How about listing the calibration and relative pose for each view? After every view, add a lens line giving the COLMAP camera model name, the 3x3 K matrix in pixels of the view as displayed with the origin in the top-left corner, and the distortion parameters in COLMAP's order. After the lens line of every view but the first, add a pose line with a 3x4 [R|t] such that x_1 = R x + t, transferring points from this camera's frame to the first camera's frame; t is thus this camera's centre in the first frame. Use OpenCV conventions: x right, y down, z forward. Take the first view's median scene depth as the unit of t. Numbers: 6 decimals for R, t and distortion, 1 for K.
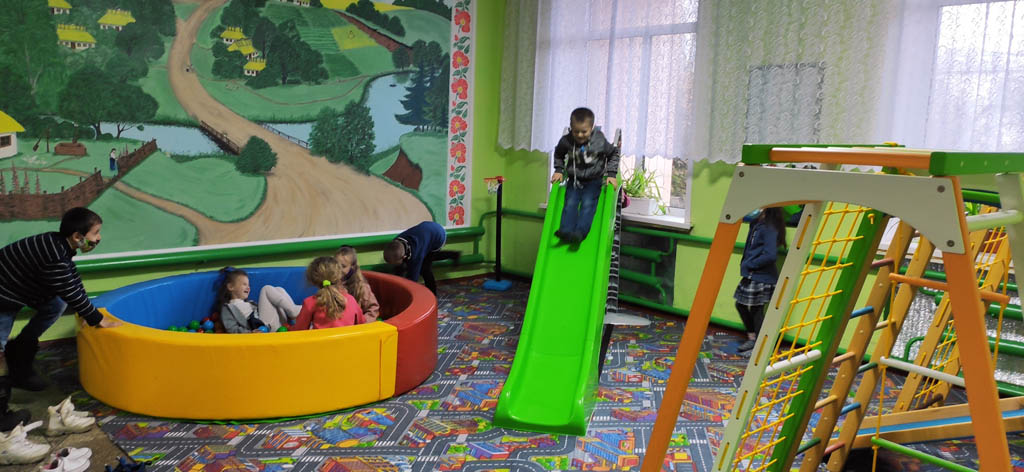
lens RADIAL K [[770.6, 0, 512.3], [0, 770.6, 229.0], [0, 0, 1]] dist [0.069454, -0.063477]
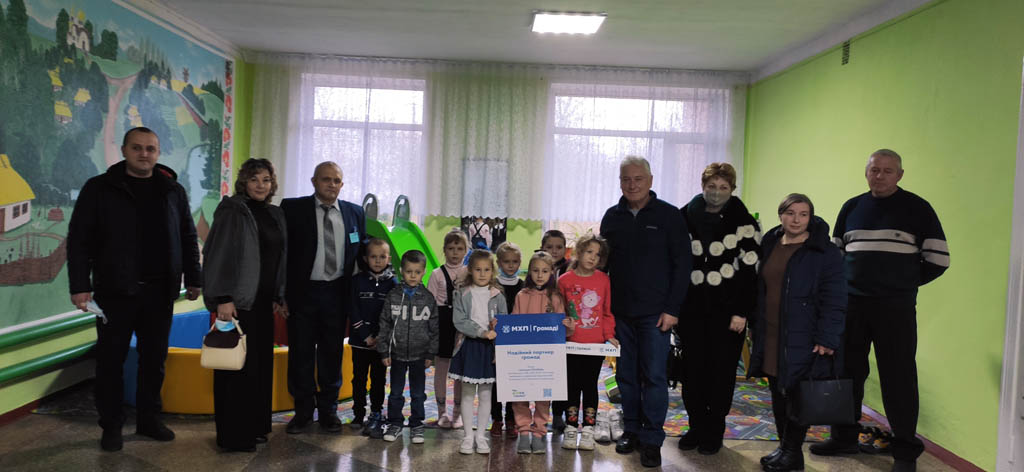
lens RADIAL K [[772.8, 0, 512.4], [0, 772.8, 228.0], [0, 0, 1]] dist [0.058931, -0.061056]
pose [[0.669718, -0.038611, 0.741611, -0.938956], [0.095313, 0.994857, -0.034277, 0.012061], [-0.736474, 0.093641, 0.669954, -0.173069]]
